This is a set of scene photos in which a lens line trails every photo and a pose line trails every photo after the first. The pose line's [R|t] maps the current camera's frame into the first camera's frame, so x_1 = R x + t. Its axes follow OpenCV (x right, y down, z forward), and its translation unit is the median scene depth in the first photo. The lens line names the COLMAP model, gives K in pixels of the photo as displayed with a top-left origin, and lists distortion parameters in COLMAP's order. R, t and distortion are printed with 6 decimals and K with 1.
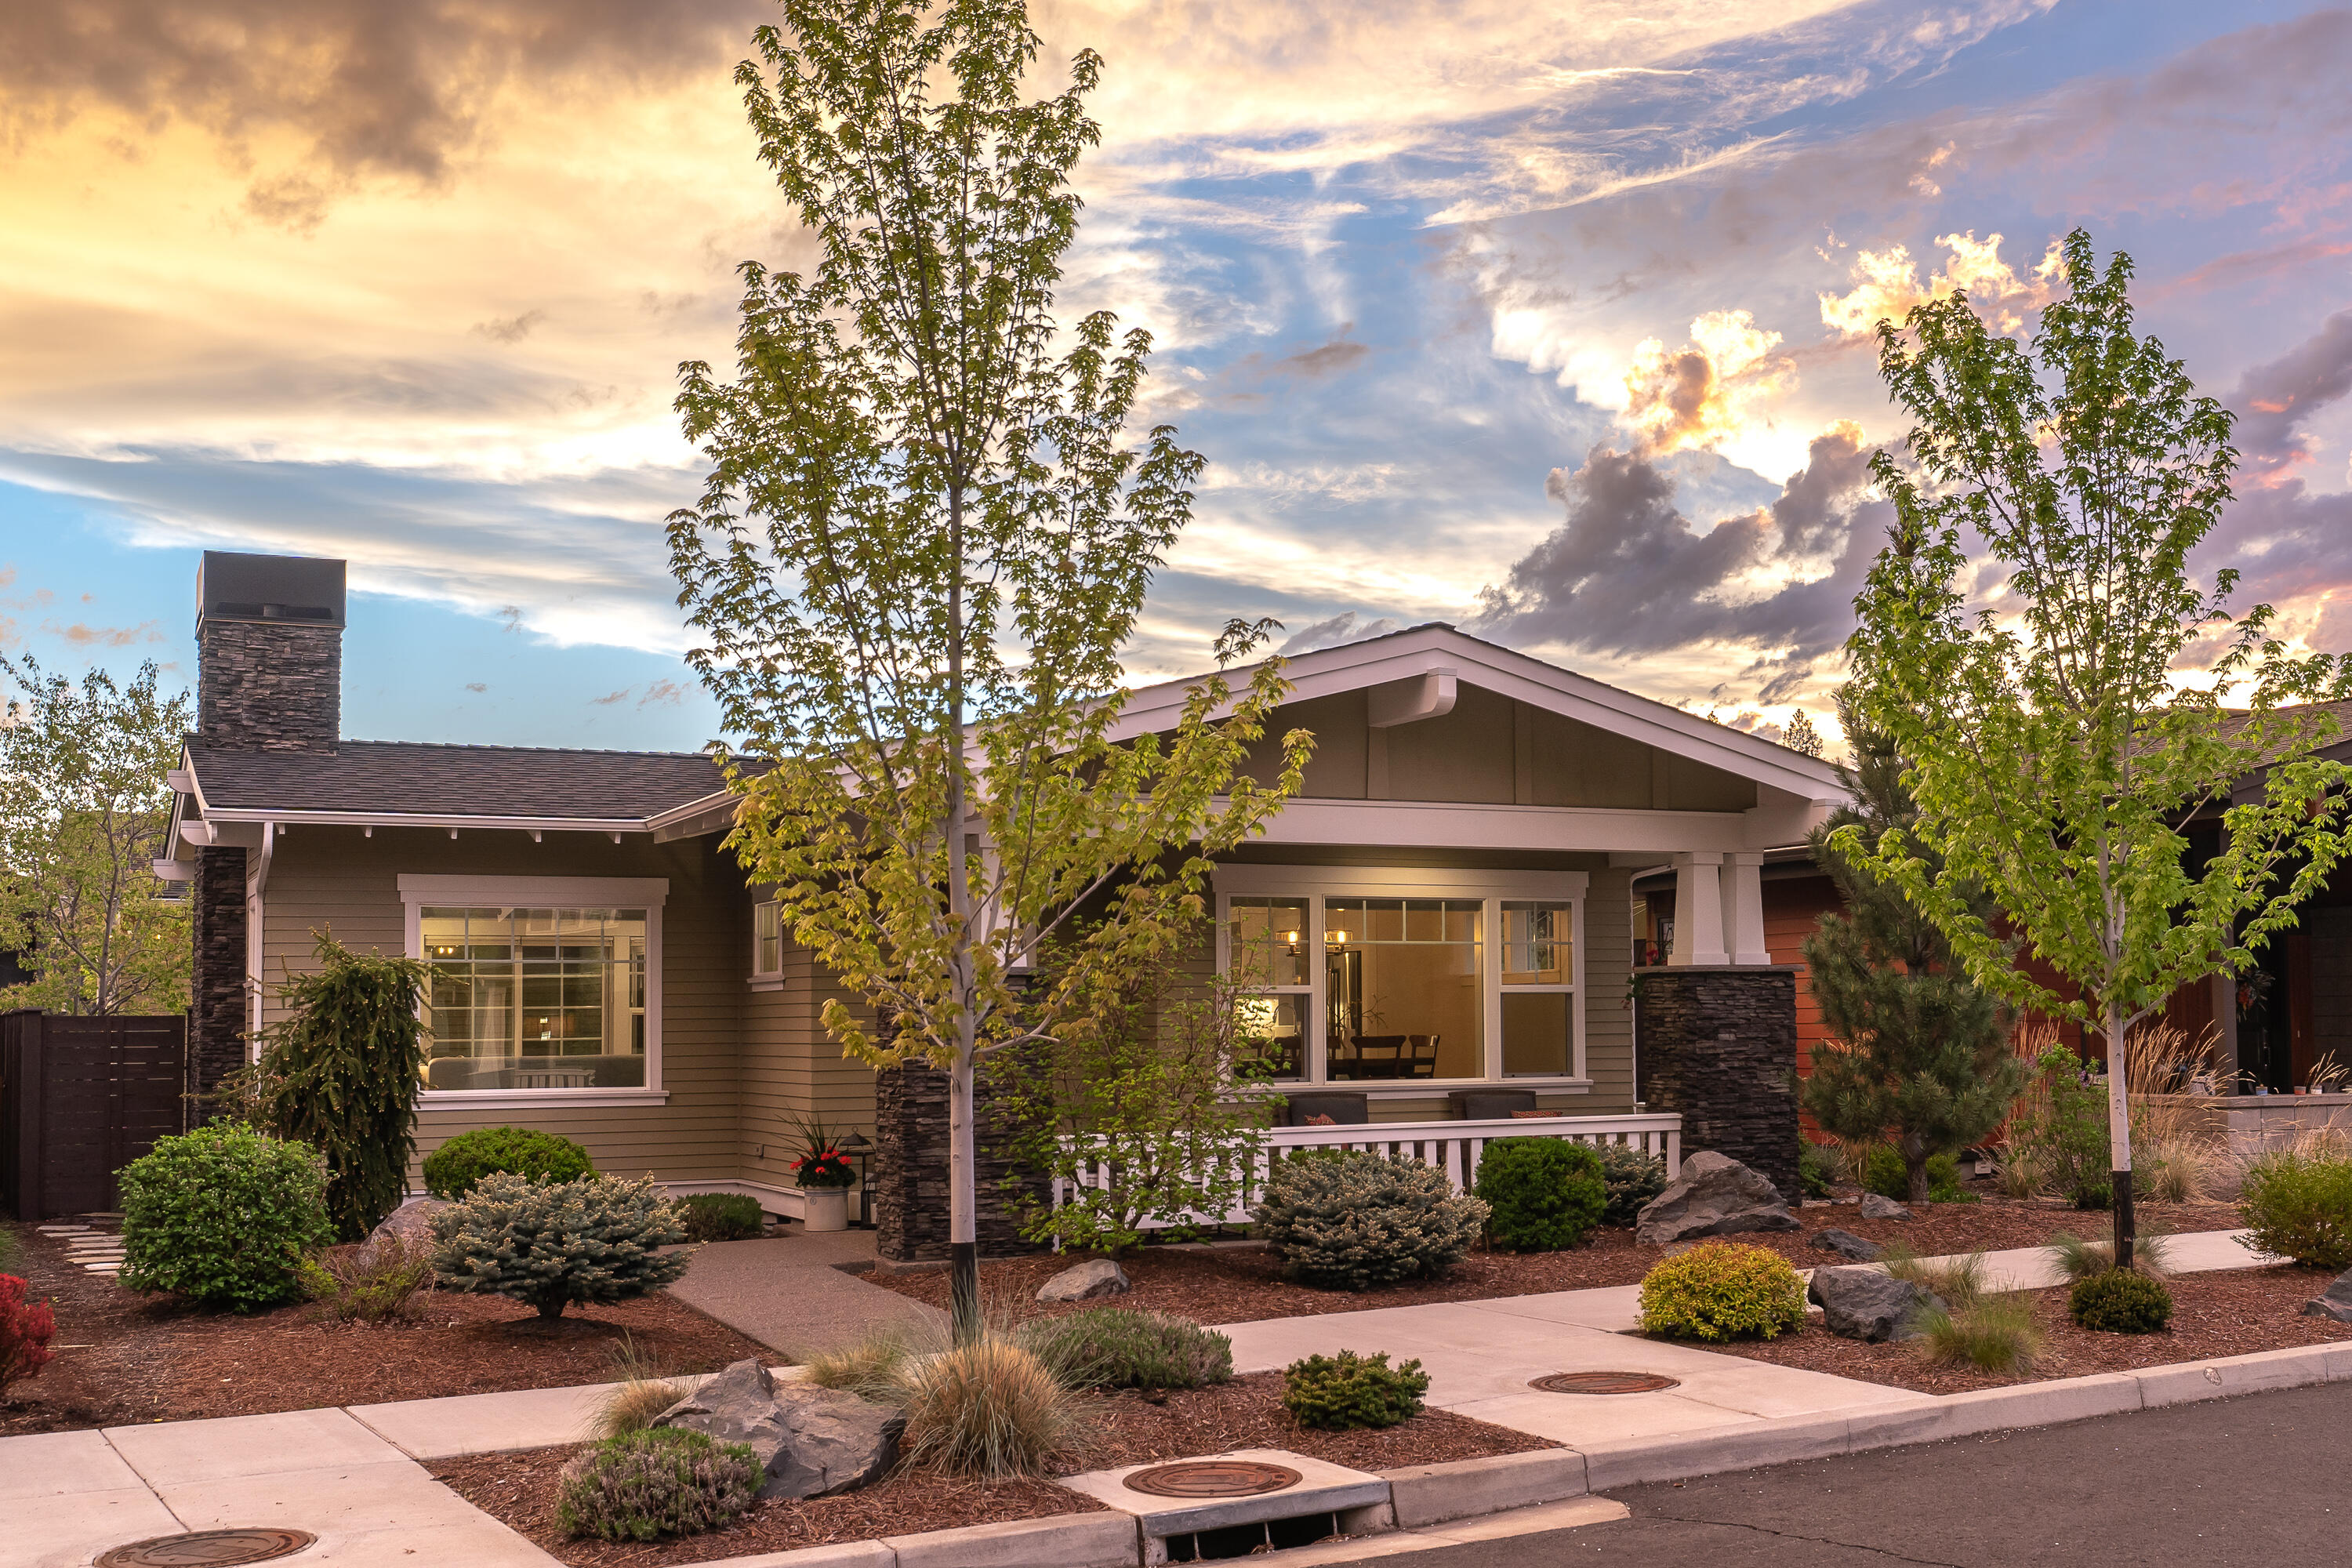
lens RADIAL K [[2264.9, 0, 1327.9], [0, 2264.9, 871.2], [0, 0, 1]] dist [-0.001999, -0.013956]
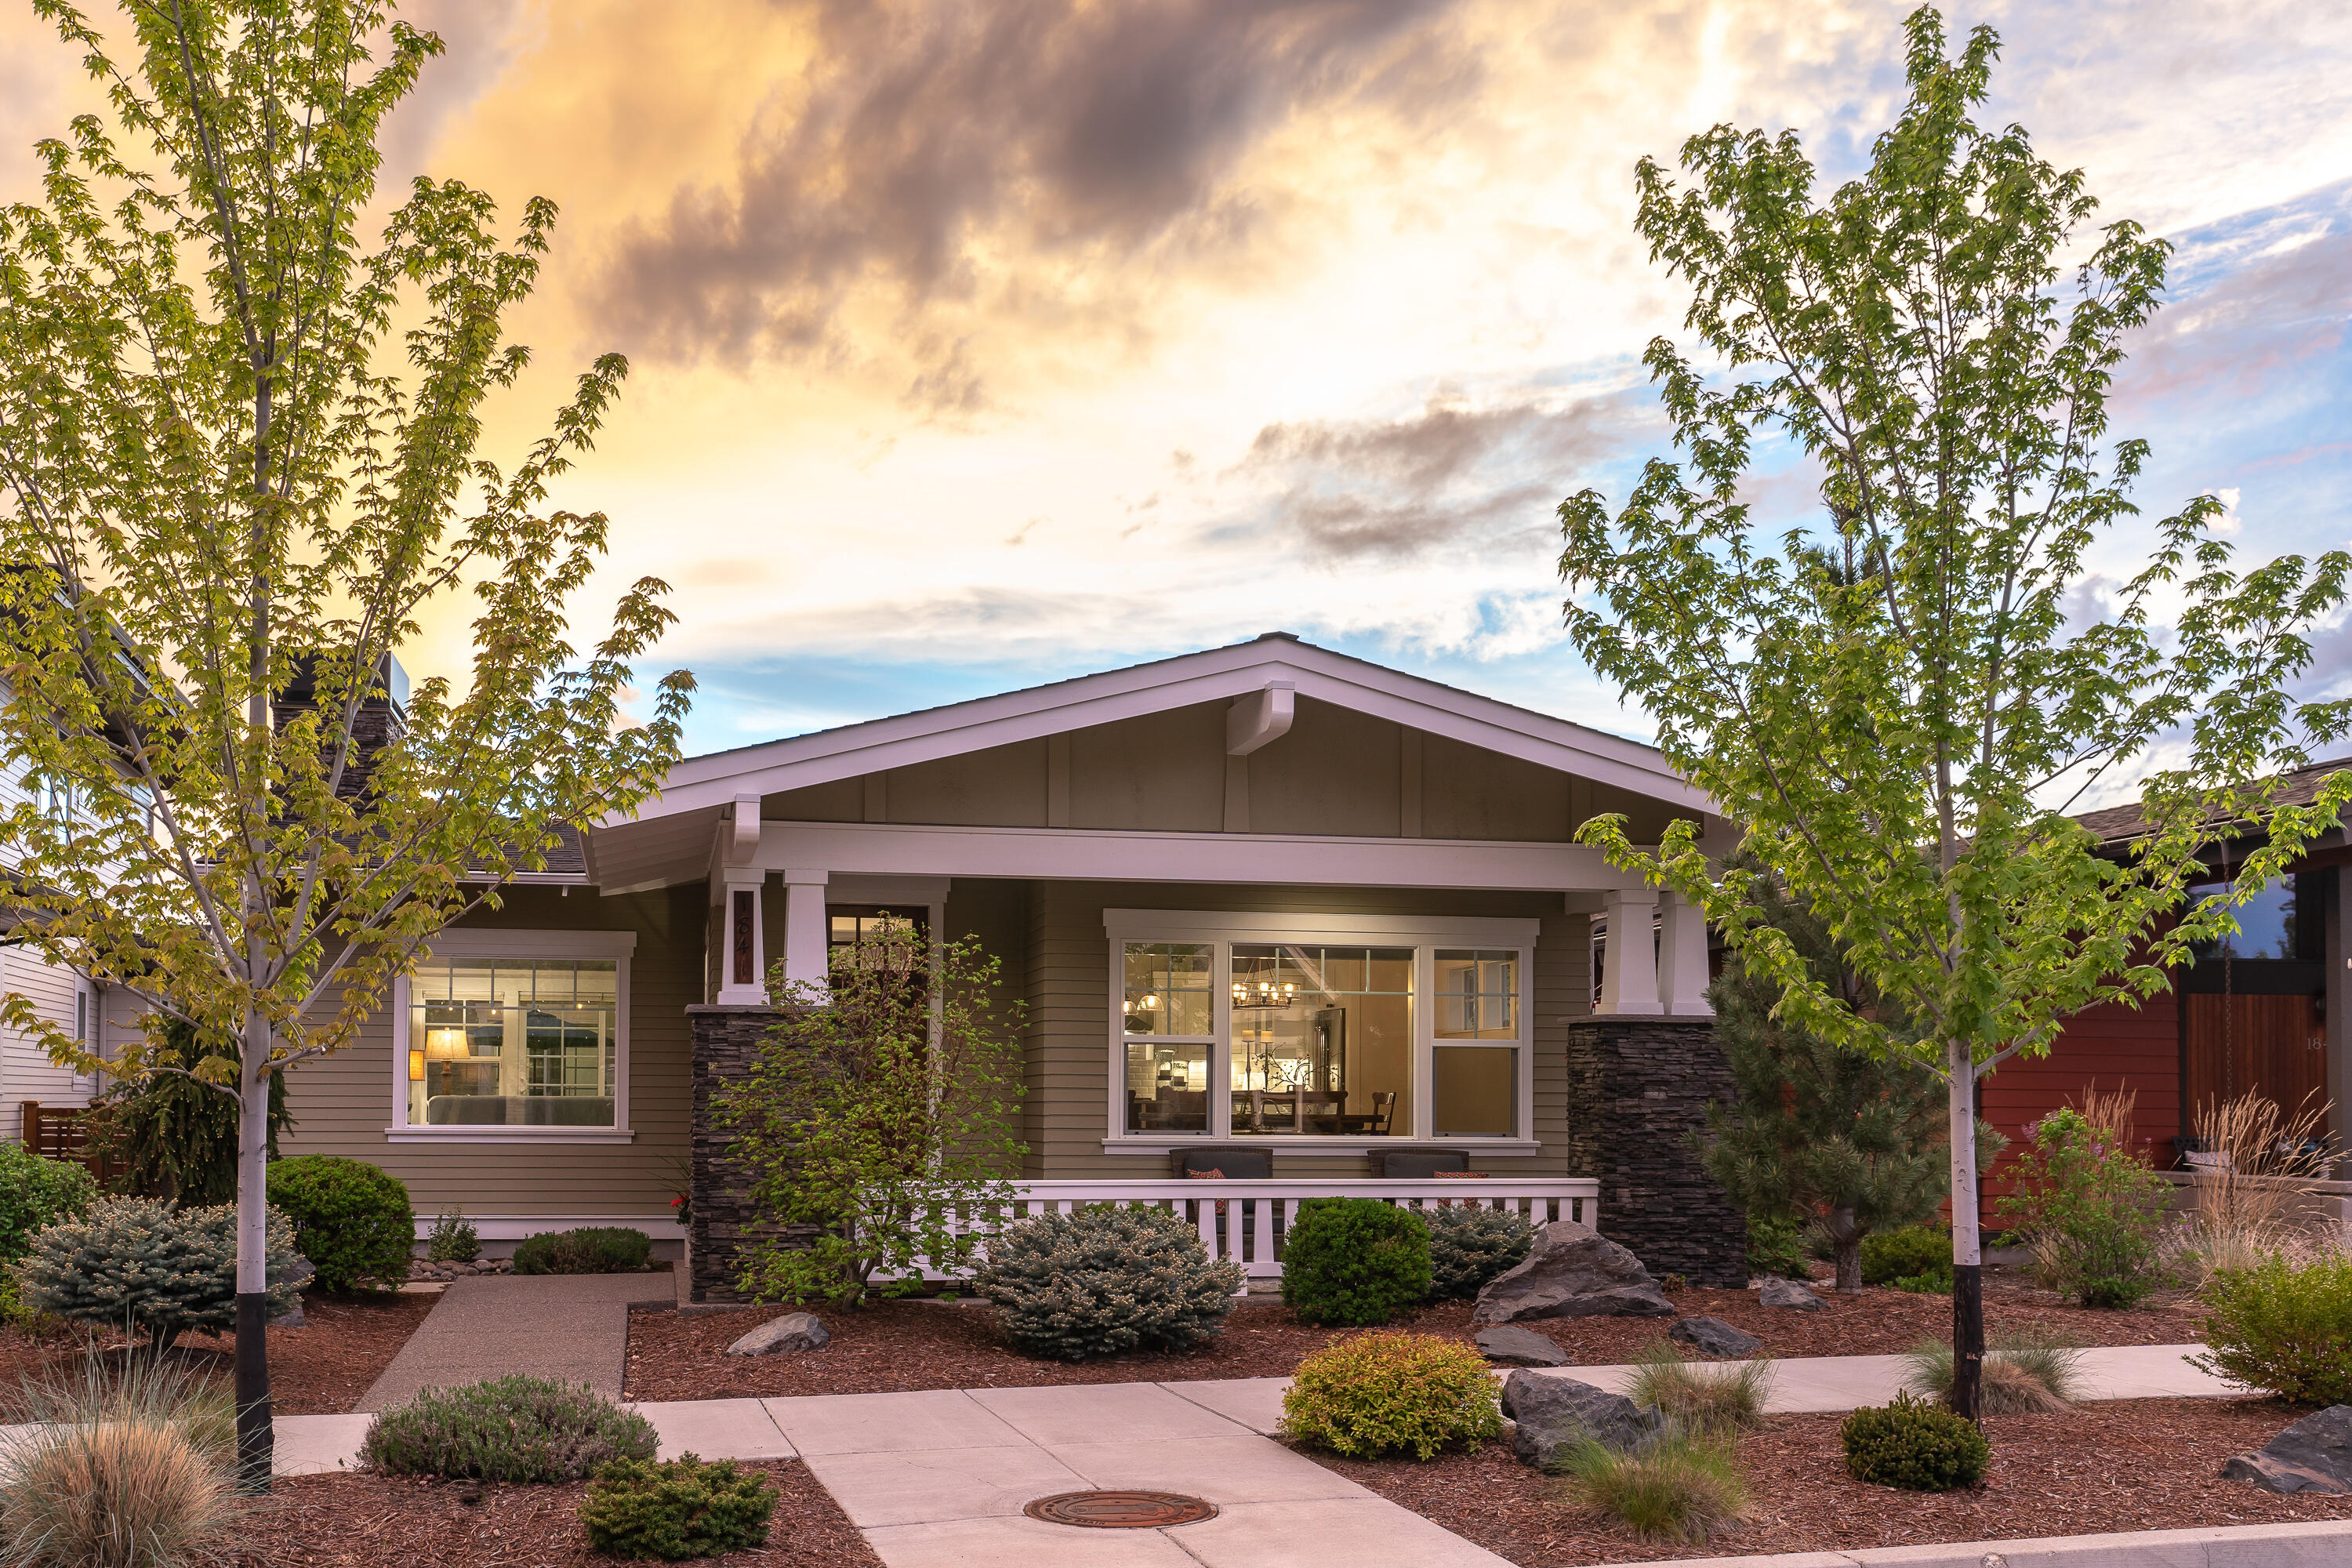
lens RADIAL K [[1912.1, 0, 1033.9], [0, 1912.1, 1017.1], [0, 0, 1]] dist [-0.002843, 0.001505]
pose [[0.957545, 0.005242, -0.288235, 0.200895], [0.002169, 0.999675, 0.025386, 0.028670], [0.288274, -0.024934, 0.957223, 0.261413]]
